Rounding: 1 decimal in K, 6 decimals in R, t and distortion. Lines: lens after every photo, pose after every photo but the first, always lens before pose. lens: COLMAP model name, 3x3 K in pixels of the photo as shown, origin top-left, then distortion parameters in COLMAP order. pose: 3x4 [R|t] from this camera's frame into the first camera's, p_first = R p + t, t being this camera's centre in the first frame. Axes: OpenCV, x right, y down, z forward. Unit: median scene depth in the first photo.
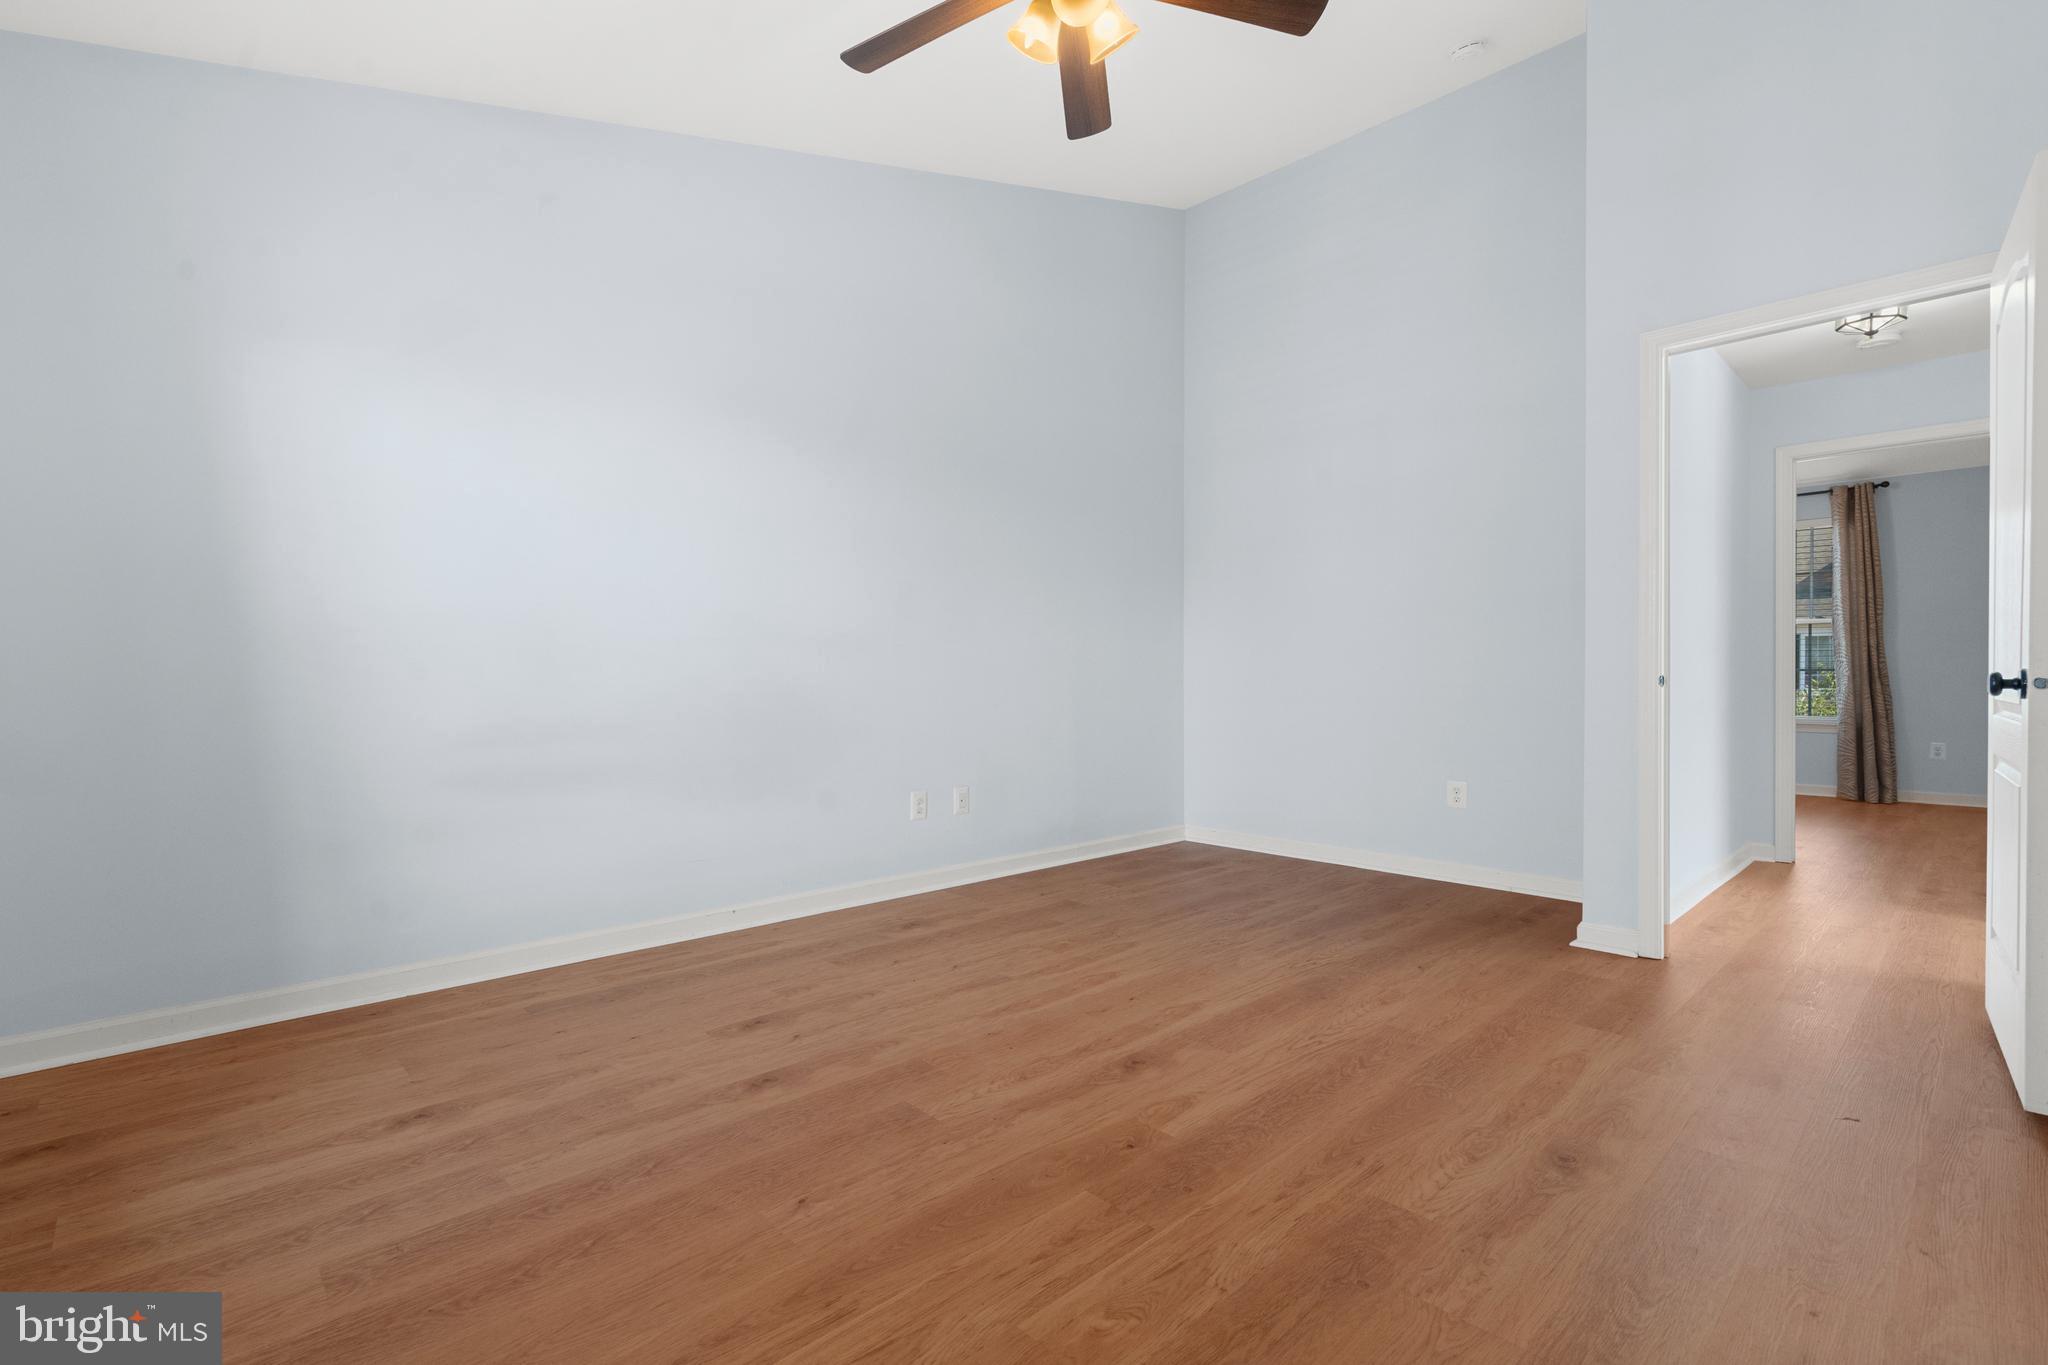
lens RADIAL K [[929.2, 0, 1024.0], [0, 929.2, 682.5], [0, 0, 1]] dist [-0.004709, 0.001064]
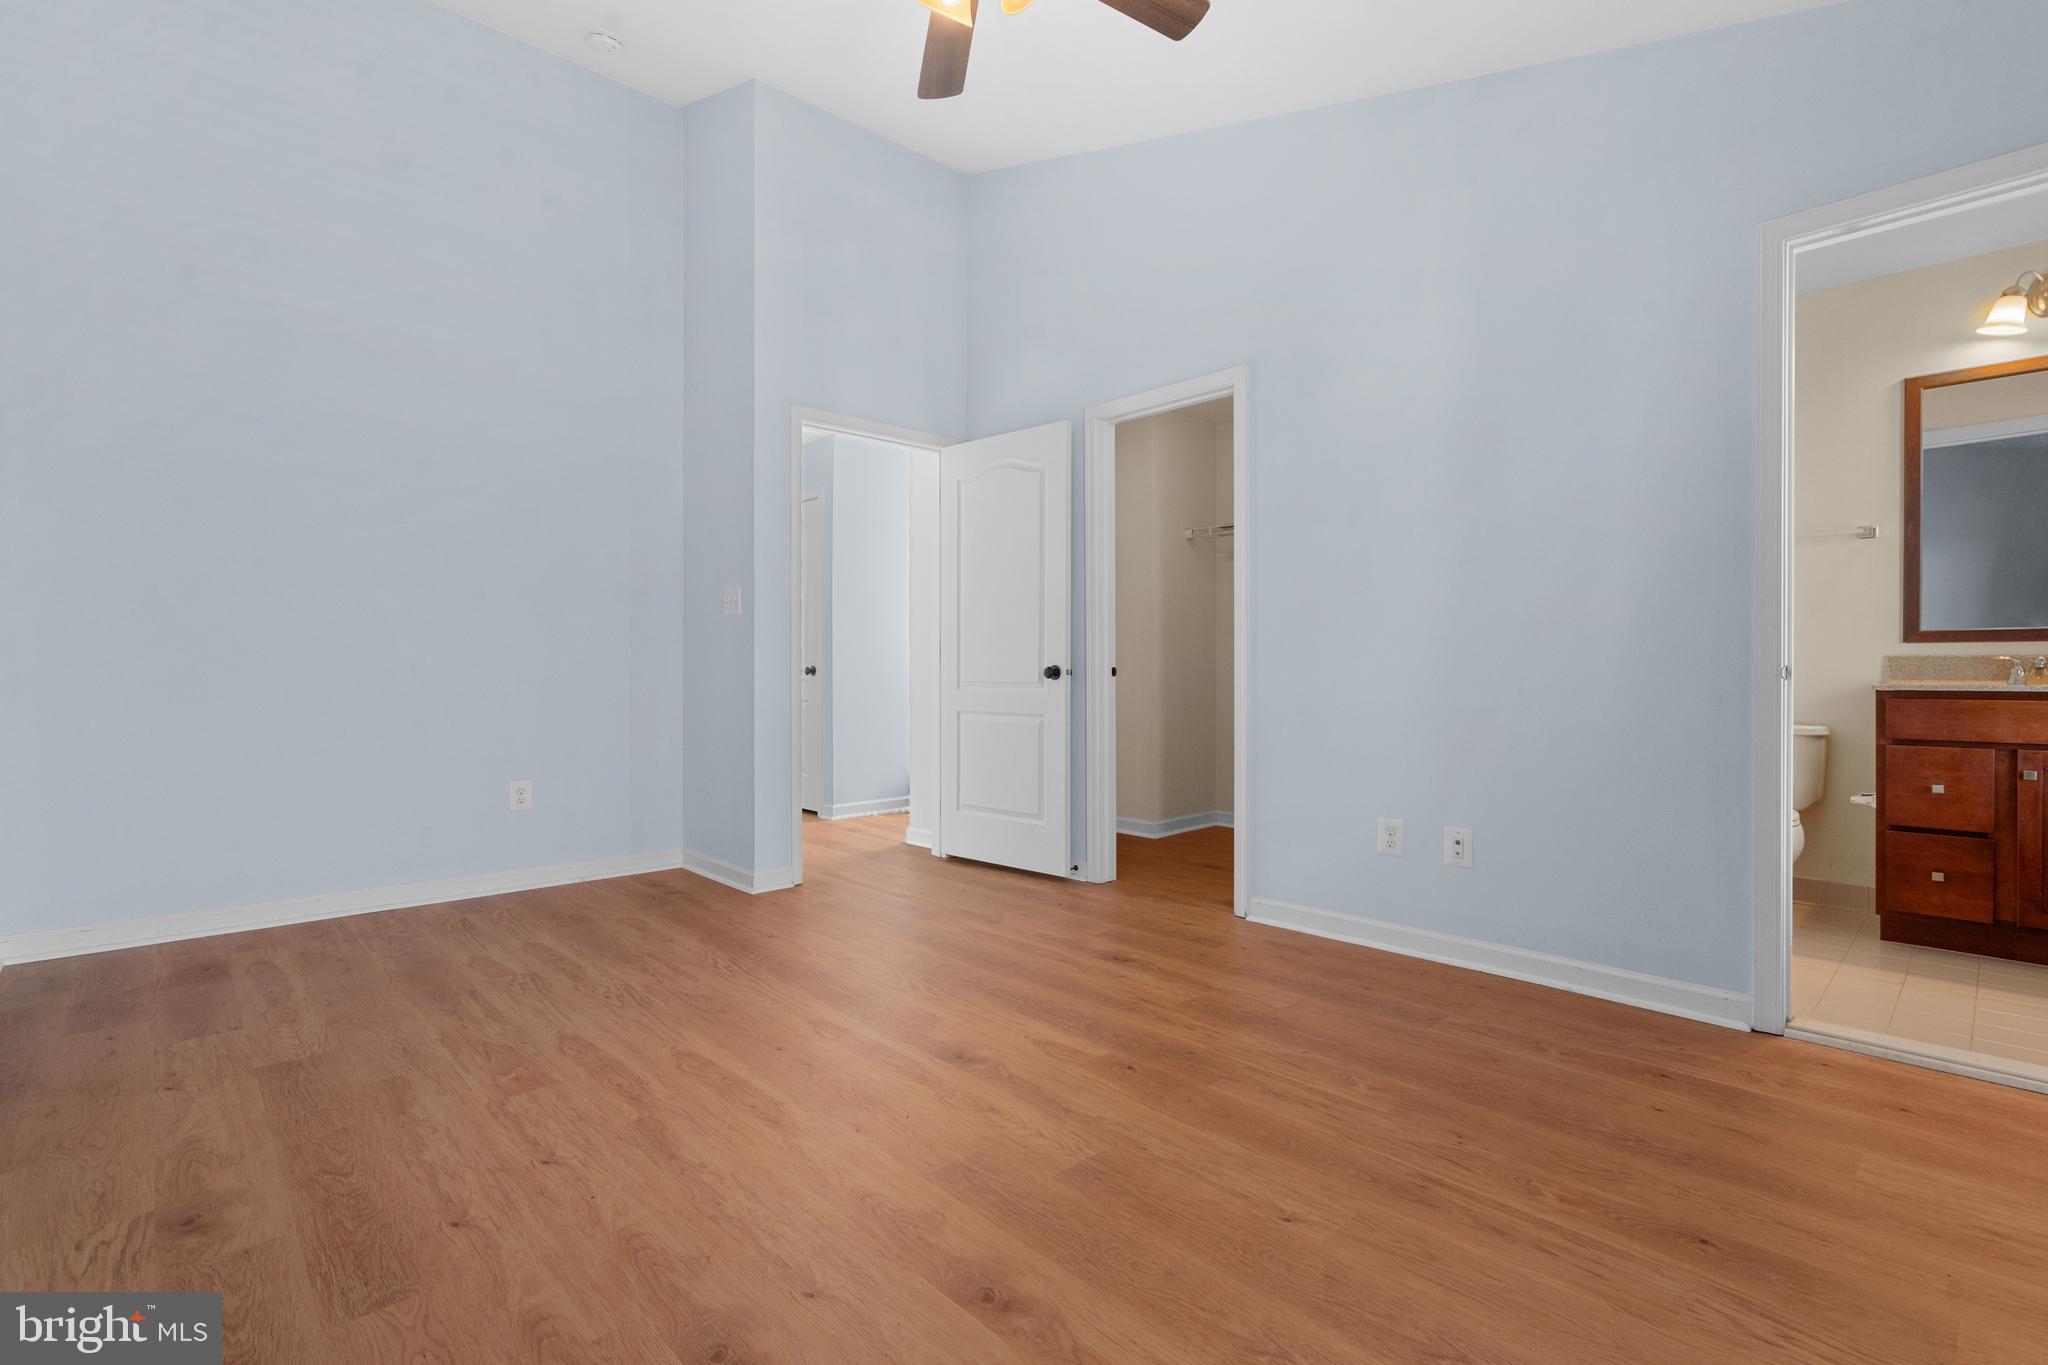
lens RADIAL K [[929.2, 0, 1024.0], [0, 929.2, 682.5], [0, 0, 1]] dist [-0.004709, 0.001064]
pose [[0.006190, -0.011505, 0.999915, -0.680666], [0.004176, 0.999925, 0.011479, -0.001477], [-0.999972, 0.004105, 0.006238, 0.725016]]
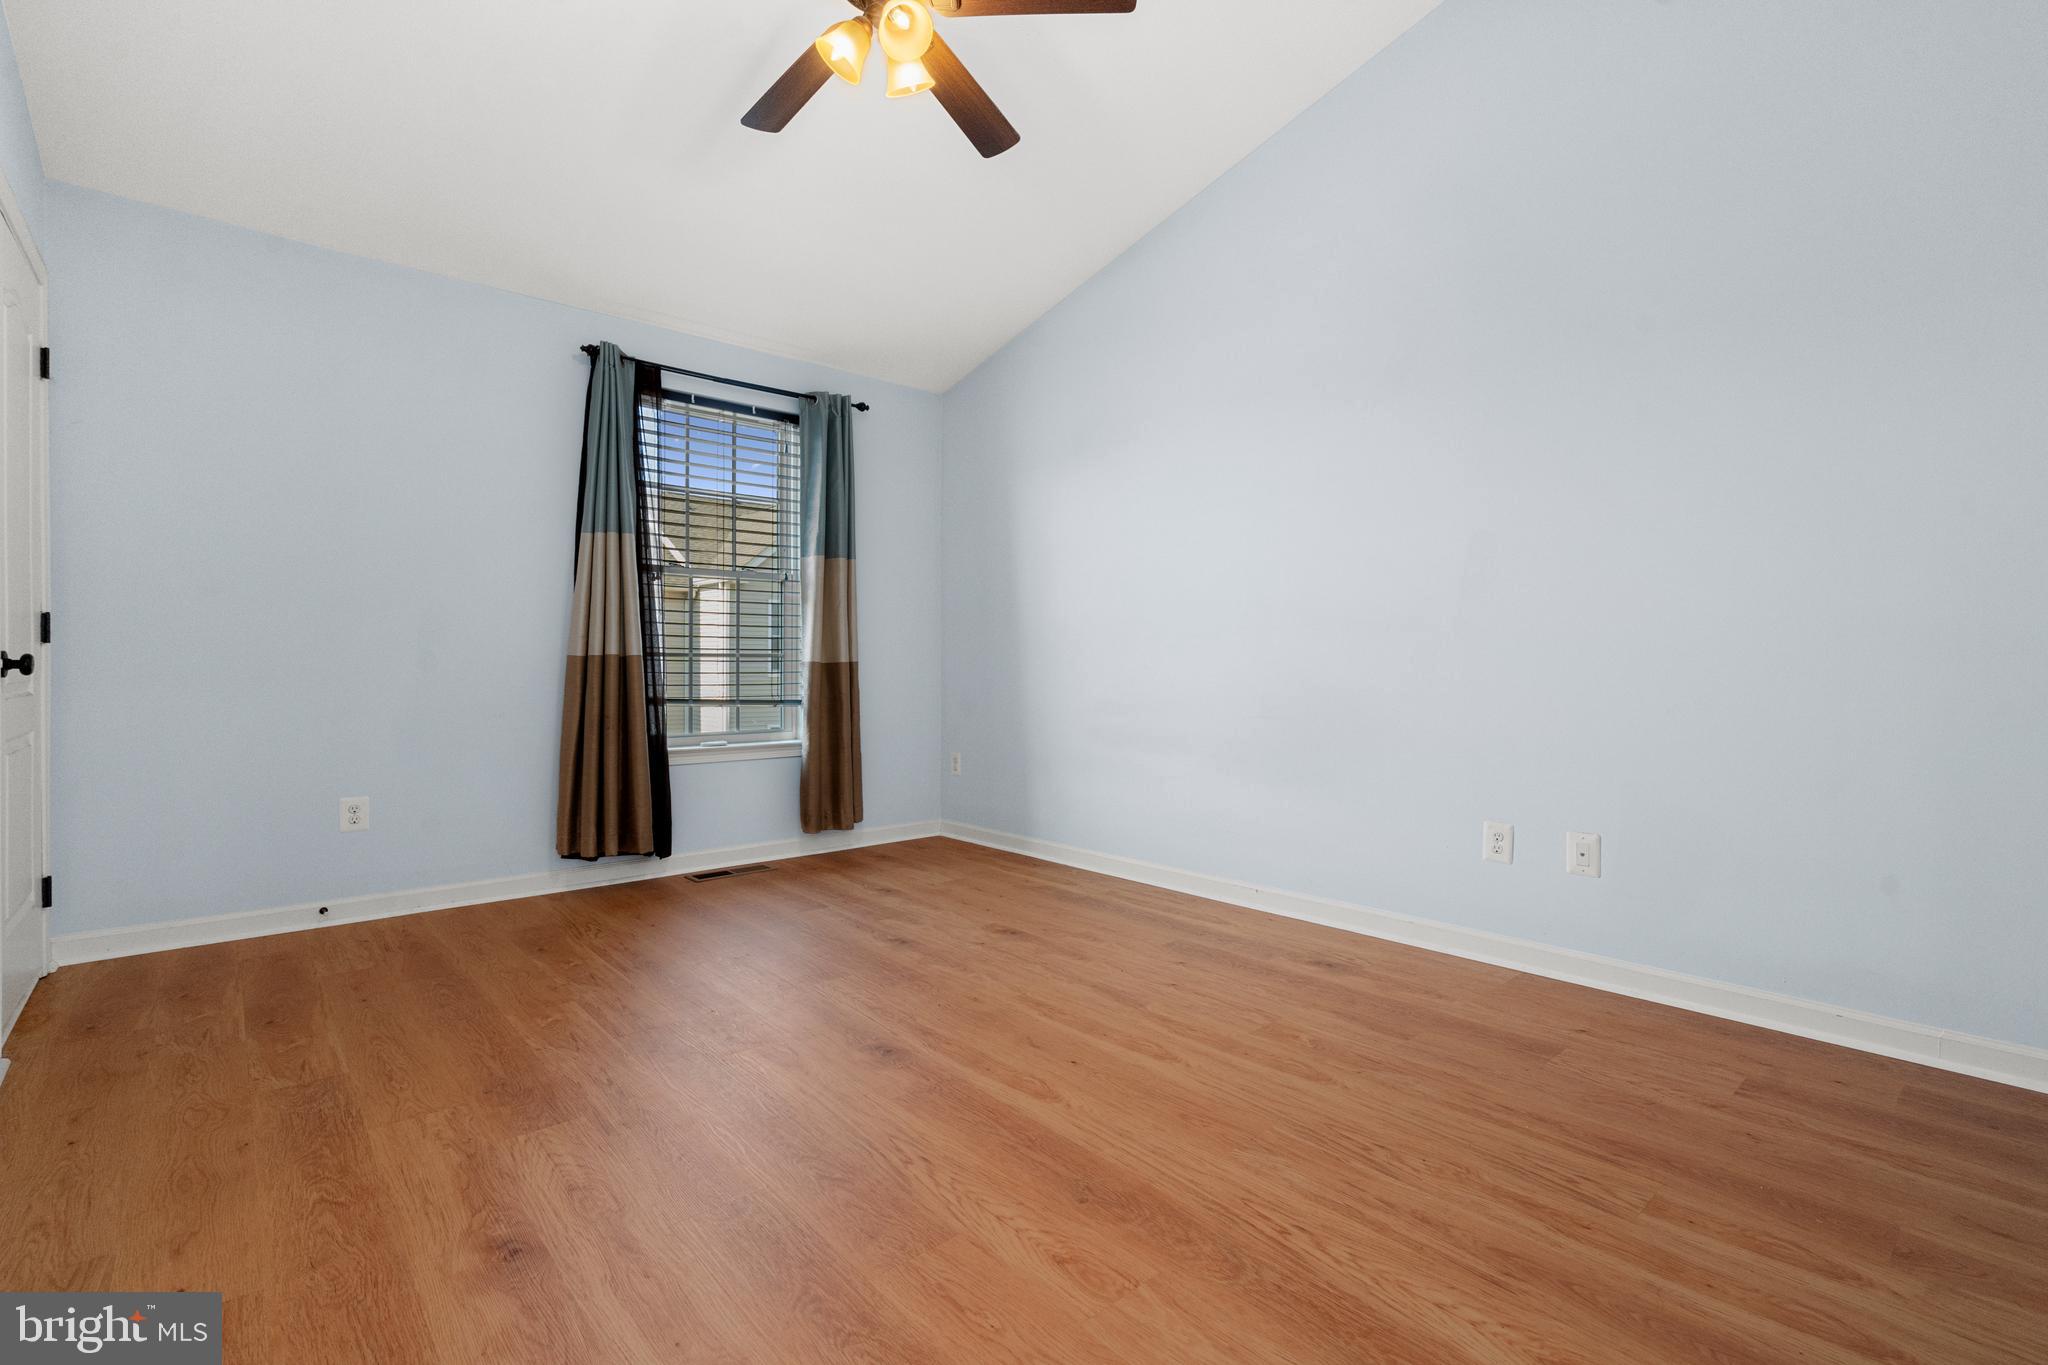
lens RADIAL K [[929.2, 0, 1024.0], [0, 929.2, 682.5], [0, 0, 1]] dist [-0.004709, 0.001064]
pose [[-0.041991, 0.017860, -0.998958, 0.859962], [-0.006660, 0.999813, 0.018155, -0.001904], [0.999096, 0.007415, -0.041864, 0.929361]]
